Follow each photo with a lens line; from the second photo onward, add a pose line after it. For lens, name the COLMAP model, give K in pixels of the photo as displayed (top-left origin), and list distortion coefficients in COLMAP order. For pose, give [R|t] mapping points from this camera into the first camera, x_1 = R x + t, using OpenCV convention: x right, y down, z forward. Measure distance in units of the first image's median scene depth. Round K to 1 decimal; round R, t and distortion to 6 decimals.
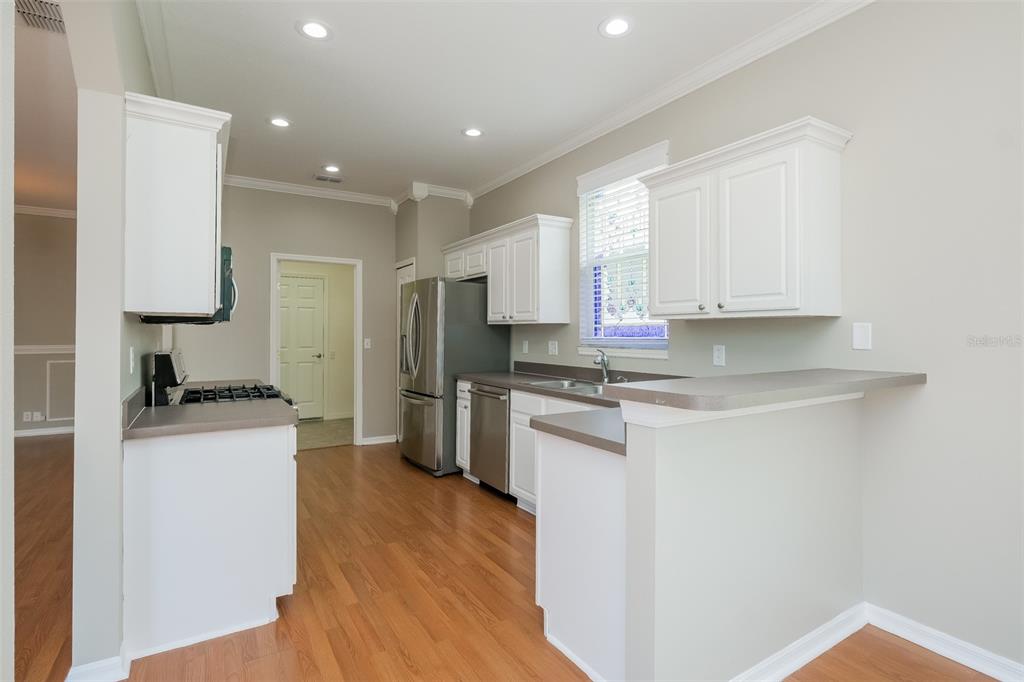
lens RADIAL K [[494.1, 0, 512.0], [0, 494.1, 341.0], [0, 0, 1]] dist [0.000217, 0.000023]
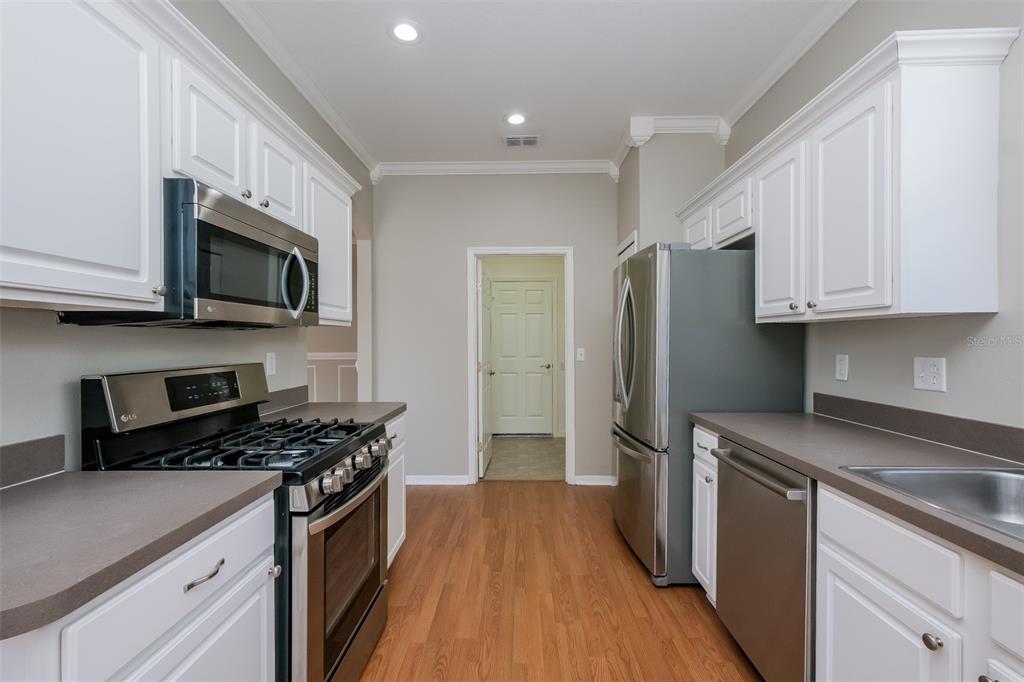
lens RADIAL K [[446.2, 0, 512.0], [0, 446.2, 341.0], [0, 0, 1]] dist [-0.000499, -0.000136]
pose [[0.846832, -0.003981, -0.531846, -0.015417], [-0.004663, 0.999878, -0.014909, -0.006069], [0.531840, 0.015106, 0.846710, 0.441626]]
